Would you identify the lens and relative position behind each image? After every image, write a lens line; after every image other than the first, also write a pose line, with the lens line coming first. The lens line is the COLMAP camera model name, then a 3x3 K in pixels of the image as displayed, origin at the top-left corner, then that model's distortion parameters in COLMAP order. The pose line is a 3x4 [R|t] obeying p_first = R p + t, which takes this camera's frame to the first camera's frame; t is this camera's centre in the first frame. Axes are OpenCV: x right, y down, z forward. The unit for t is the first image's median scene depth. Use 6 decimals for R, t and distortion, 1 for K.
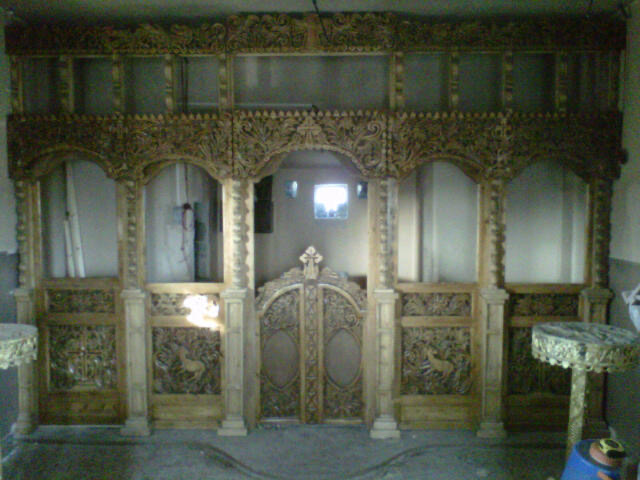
lens RADIAL K [[608.3, 0, 321.2], [0, 608.3, 240.5], [0, 0, 1]] dist [0.006987, 0.000000]
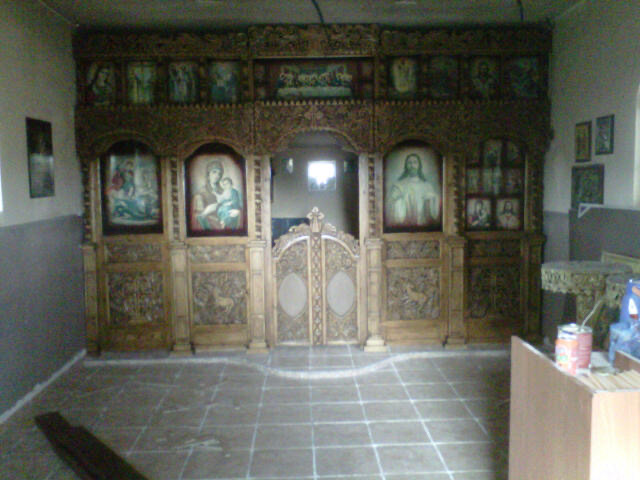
lens RADIAL K [[608.3, 0, 318.7], [0, 608.3, 239.3], [0, 0, 1]] dist [0.006987, 0.000000]
pose [[0.998801, -0.018220, 0.045440, -0.069855], [0.017229, 0.999607, 0.022097, 0.050939], [-0.045824, -0.021288, 0.998723, -0.287447]]
